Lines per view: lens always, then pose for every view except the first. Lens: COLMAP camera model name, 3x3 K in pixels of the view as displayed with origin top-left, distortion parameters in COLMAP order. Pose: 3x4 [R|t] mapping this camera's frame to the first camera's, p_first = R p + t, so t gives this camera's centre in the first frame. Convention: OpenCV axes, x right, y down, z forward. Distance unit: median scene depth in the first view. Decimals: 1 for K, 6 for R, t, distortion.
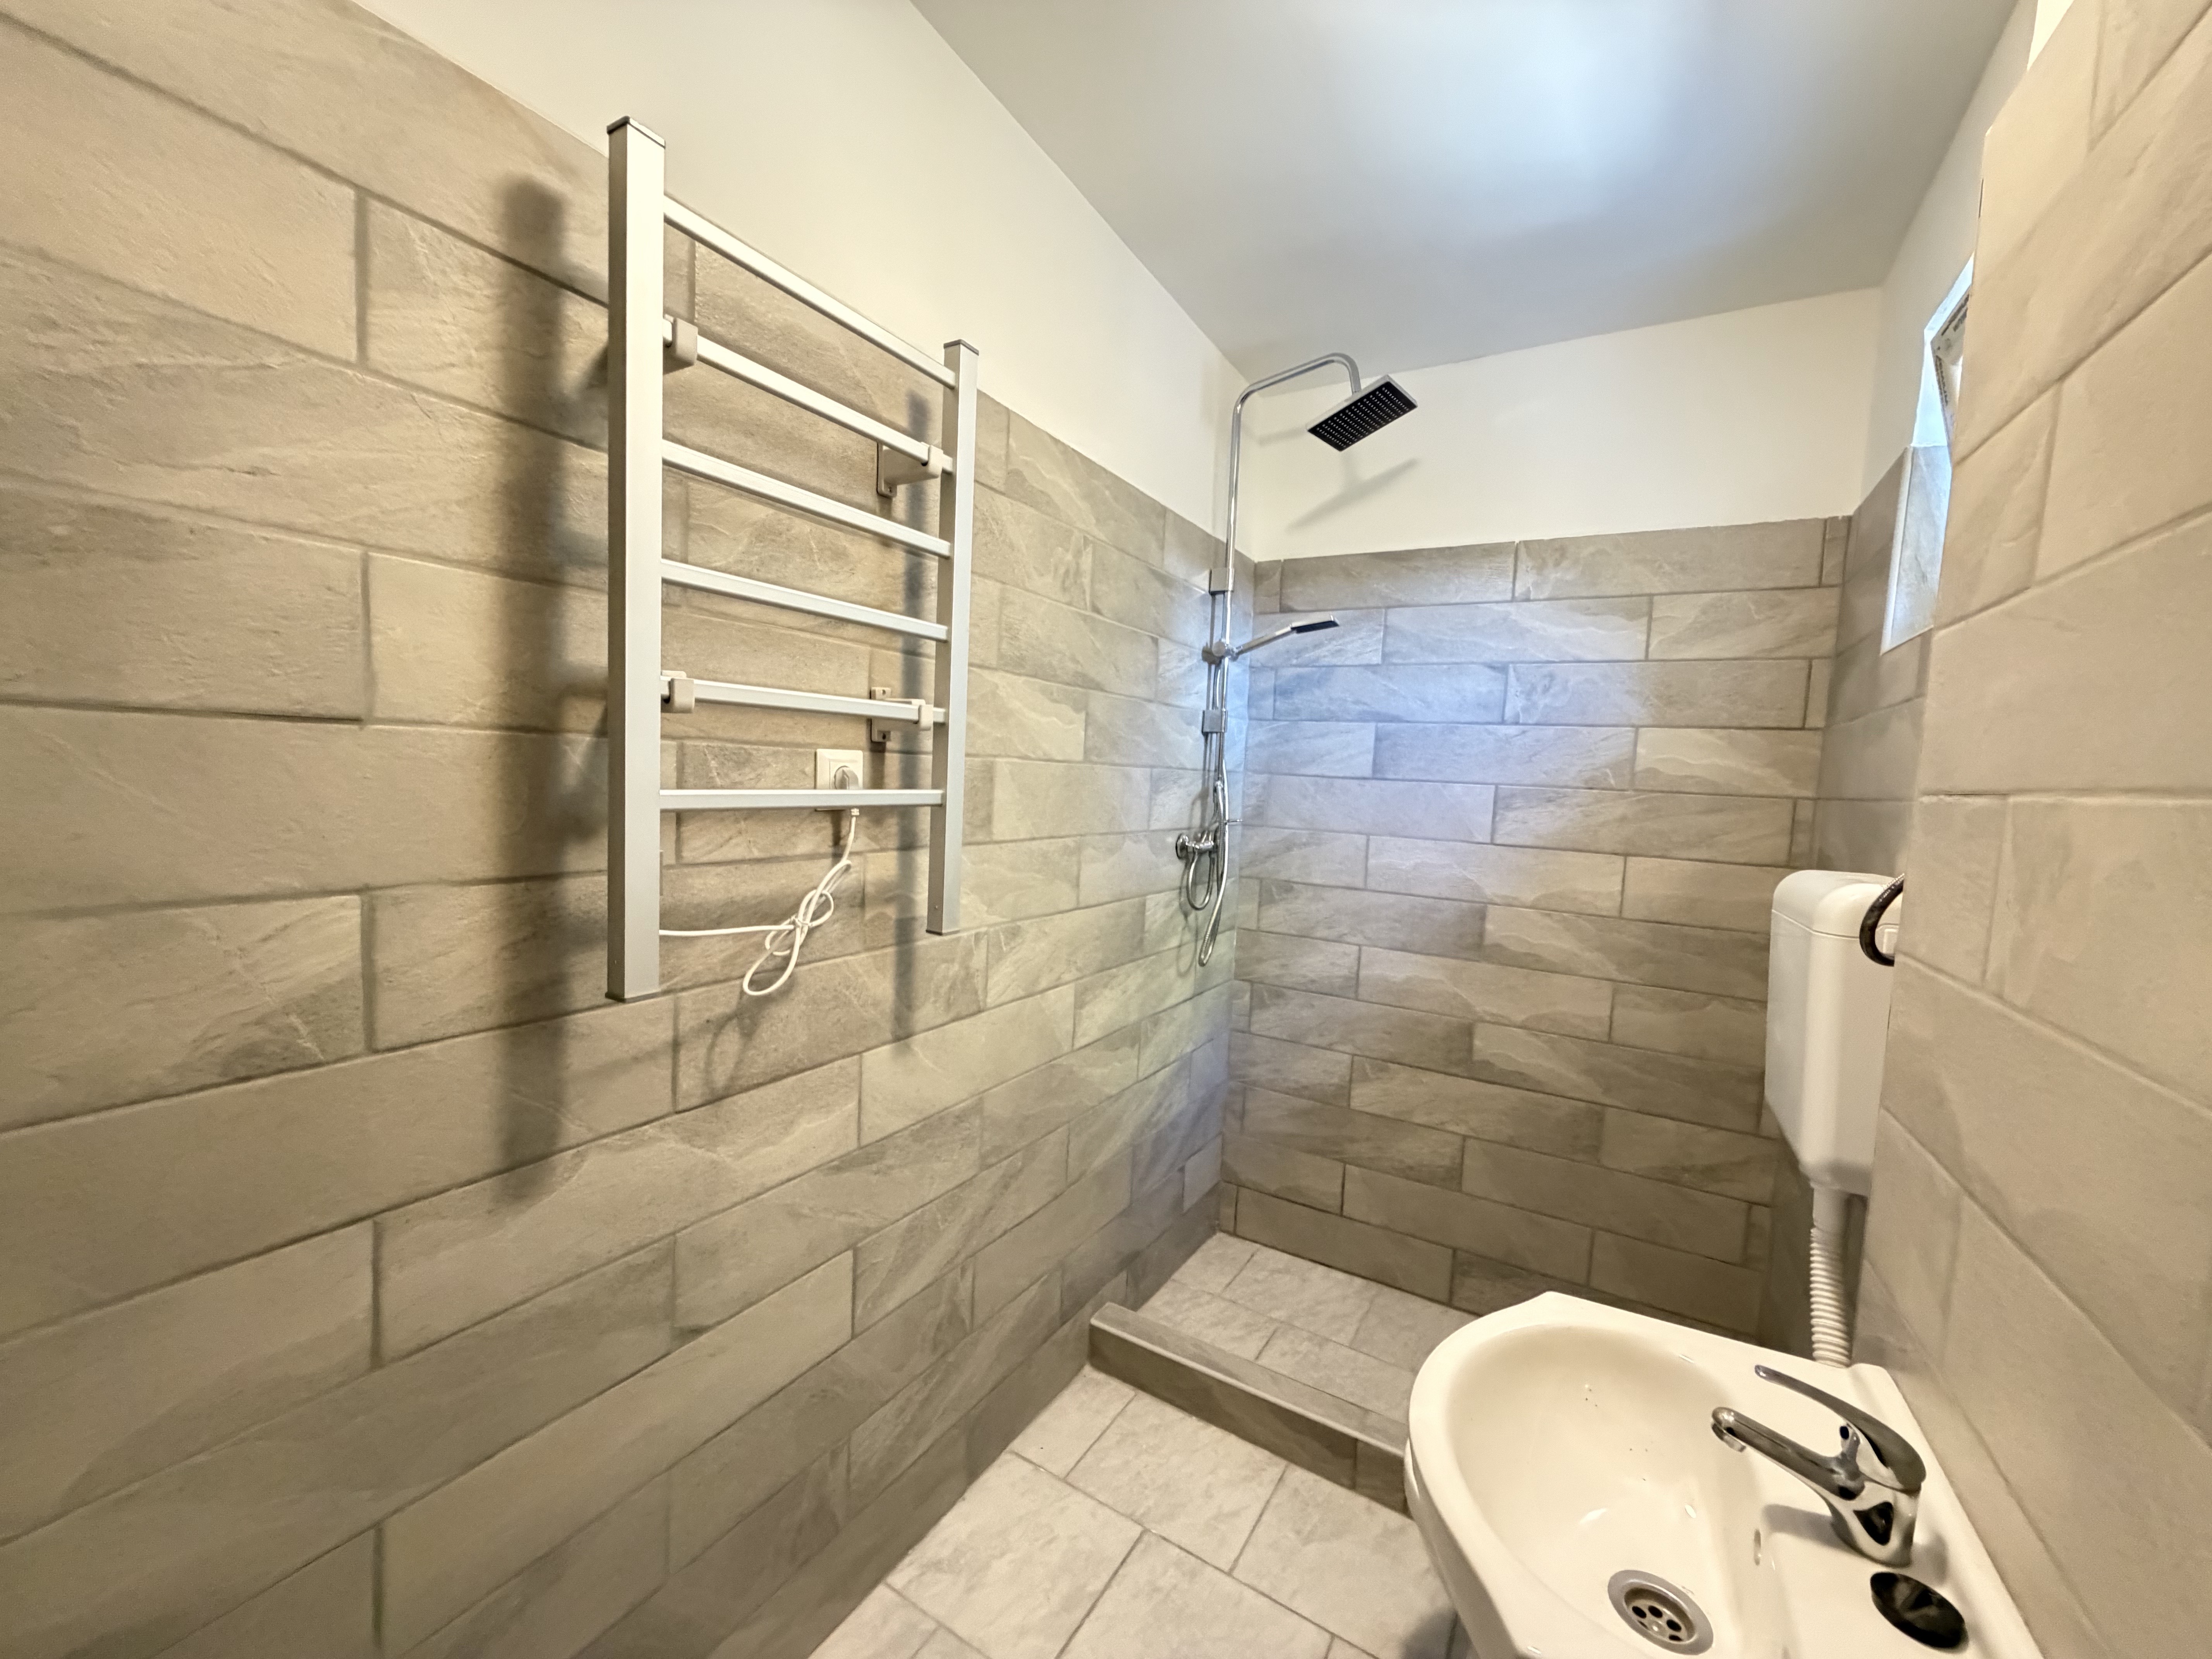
lens RADIAL K [[884.0, 0, 1099.7], [0, 884.0, 829.0], [0, 0, 1]] dist [-0.002047, 0.000192]
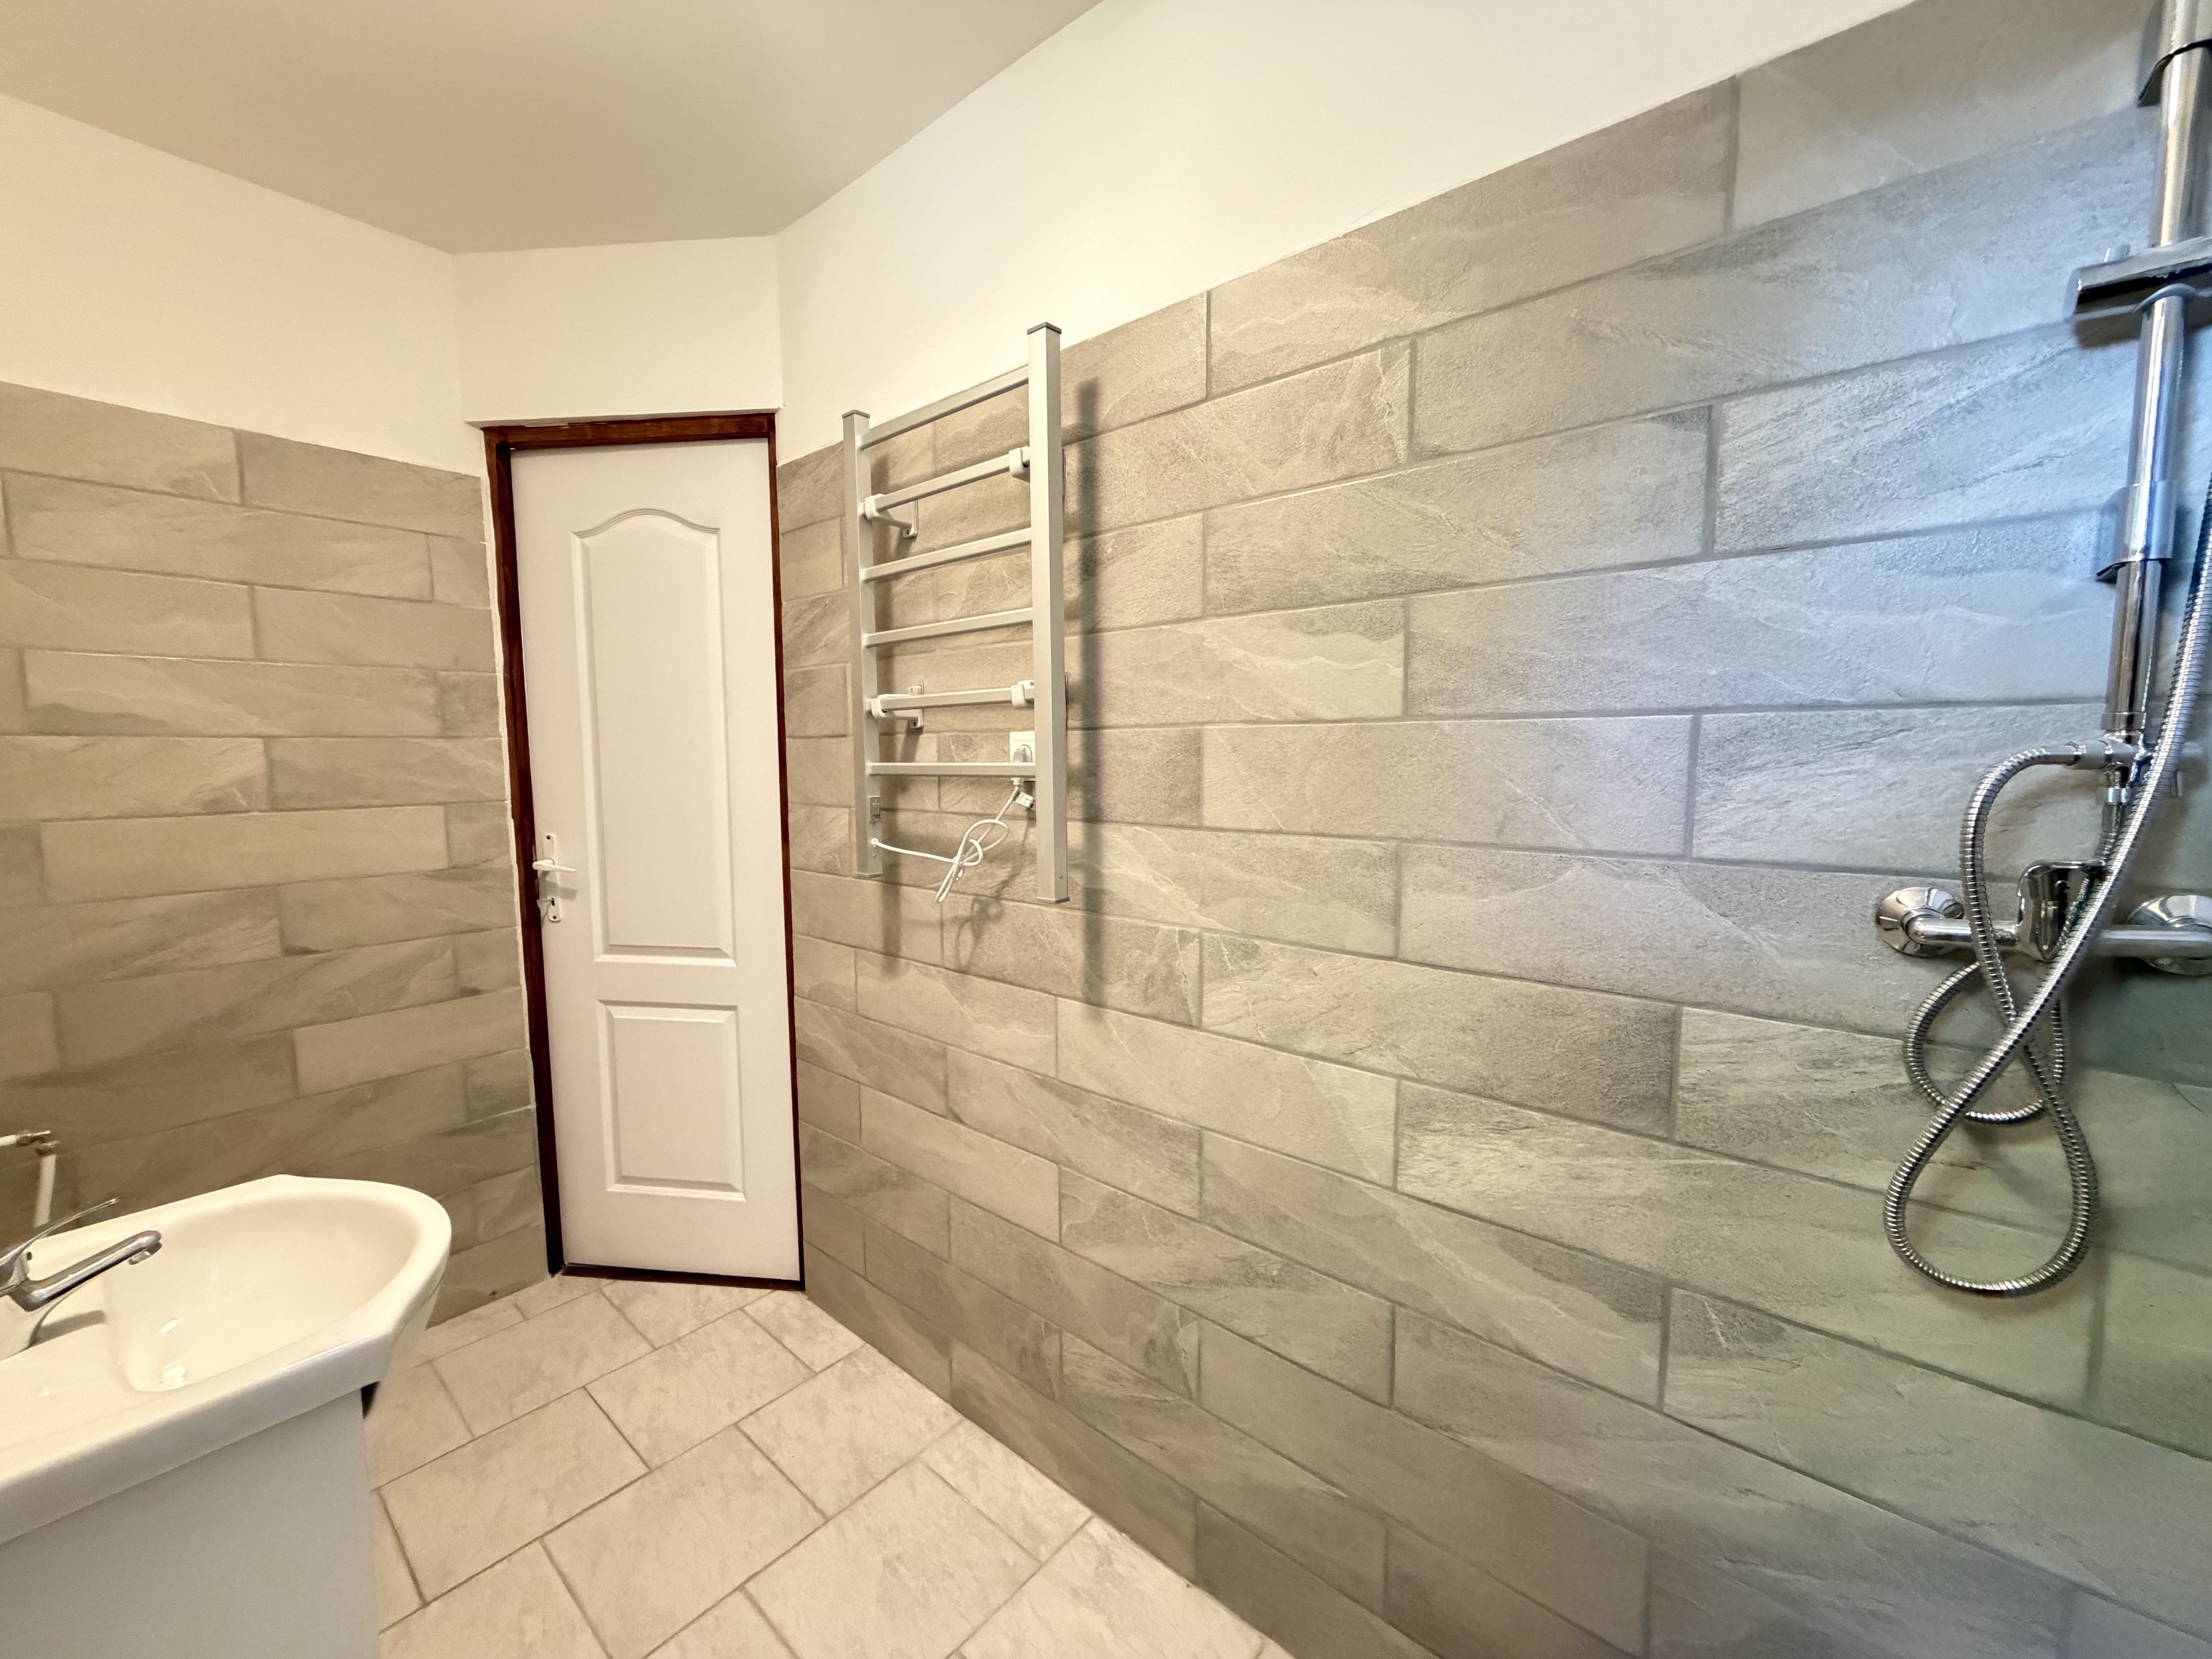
lens RADIAL K [[884.0, 0, 1102.9], [0, 884.0, 832.0], [0, 0, 1]] dist [-0.002047, 0.000192]
pose [[-0.166409, 0.042225, -0.985152, 0.548228], [-0.067509, 0.996251, 0.054104, -0.015244], [0.983743, 0.075510, -0.162934, 0.806487]]
